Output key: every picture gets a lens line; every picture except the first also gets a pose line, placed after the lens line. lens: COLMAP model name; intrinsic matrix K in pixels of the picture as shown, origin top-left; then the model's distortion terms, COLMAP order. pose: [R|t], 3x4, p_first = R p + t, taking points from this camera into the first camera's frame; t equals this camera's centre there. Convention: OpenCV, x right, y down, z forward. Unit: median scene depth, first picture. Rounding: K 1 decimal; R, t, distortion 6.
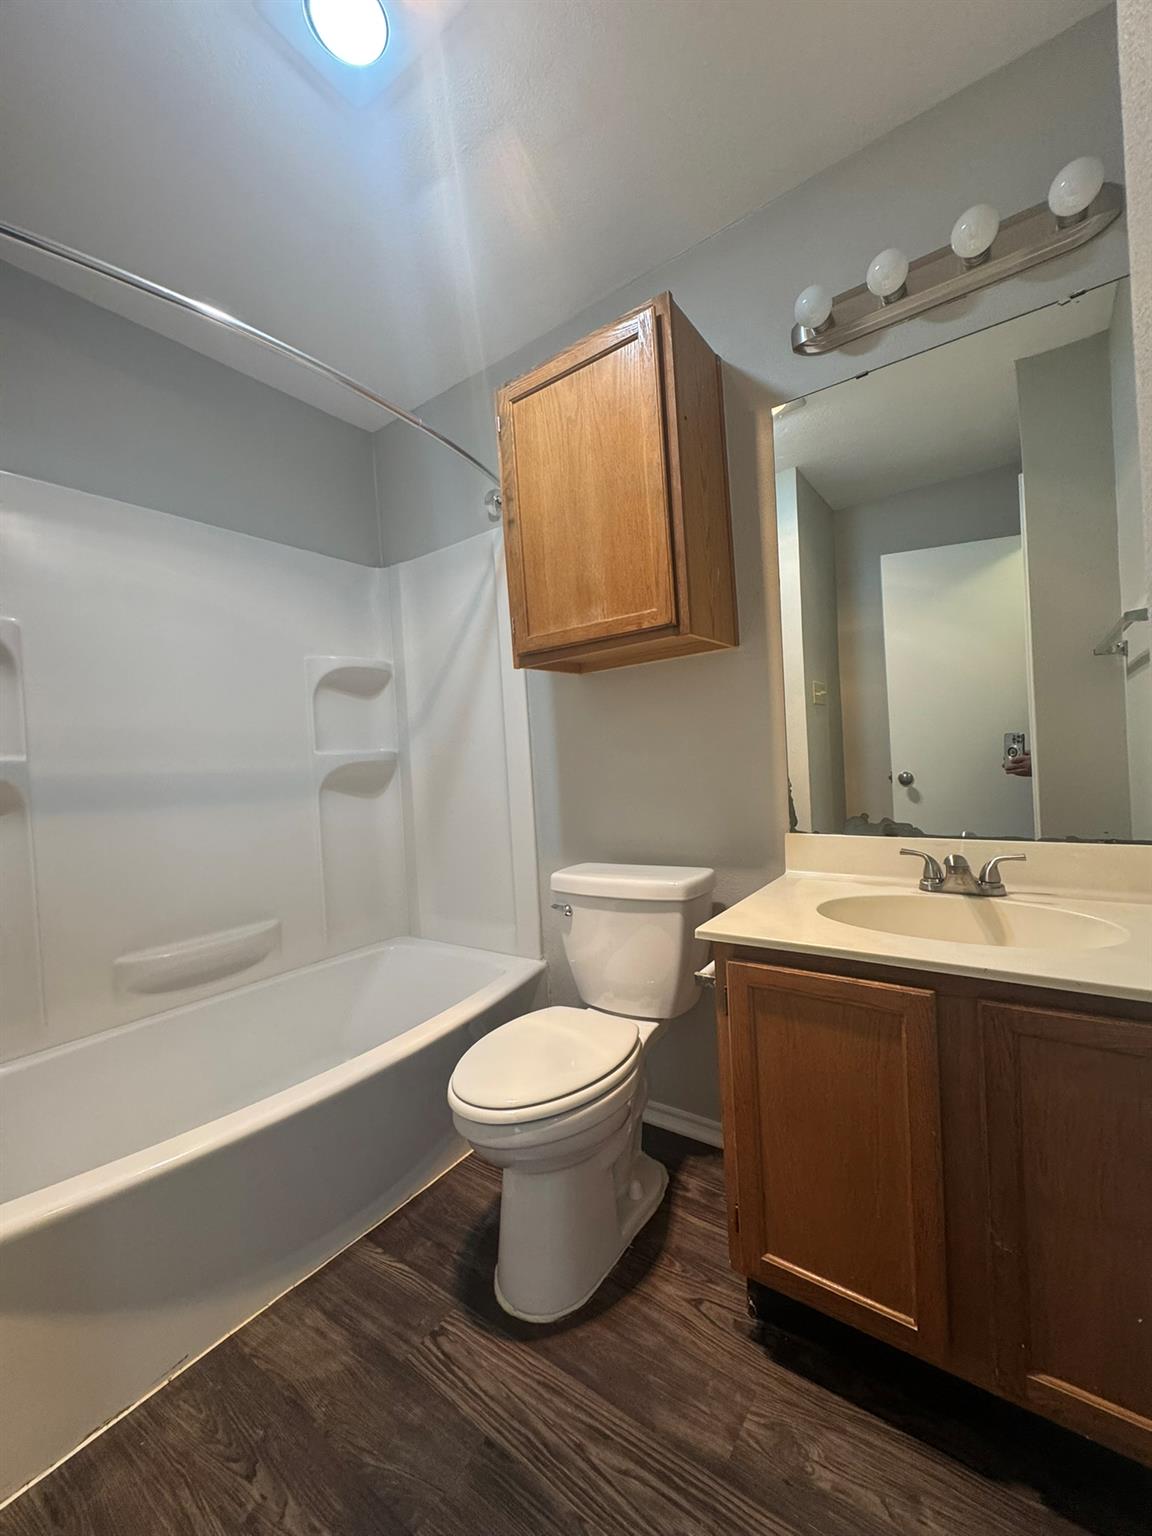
lens RADIAL K [[613.9, 0, 576.0], [0, 613.9, 768.0], [0, 0, 1]] dist [-0.004345, 0.000647]
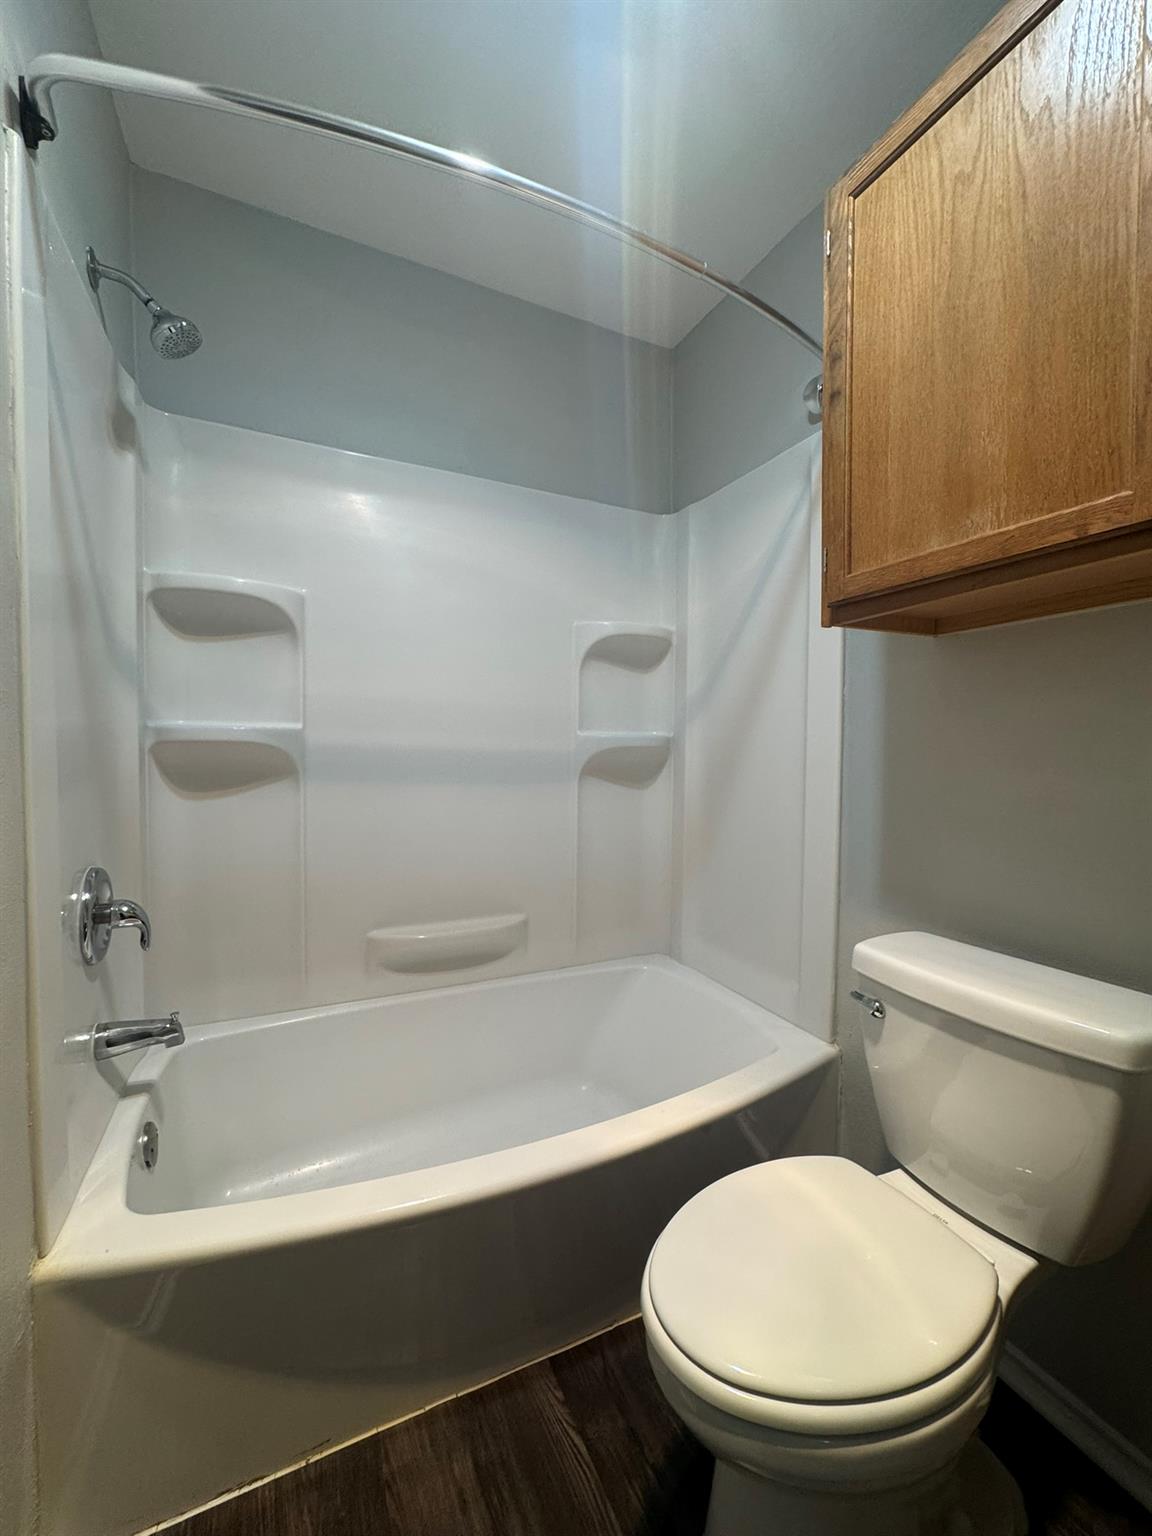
lens RADIAL K [[613.9, 0, 576.0], [0, 613.9, 768.0], [0, 0, 1]] dist [-0.004345, 0.000647]
pose [[0.873649, 0.084419, -0.479176, -0.003159], [-0.066394, 0.996305, 0.054473, -0.030062], [0.482005, -0.015776, 0.876027, 0.299958]]
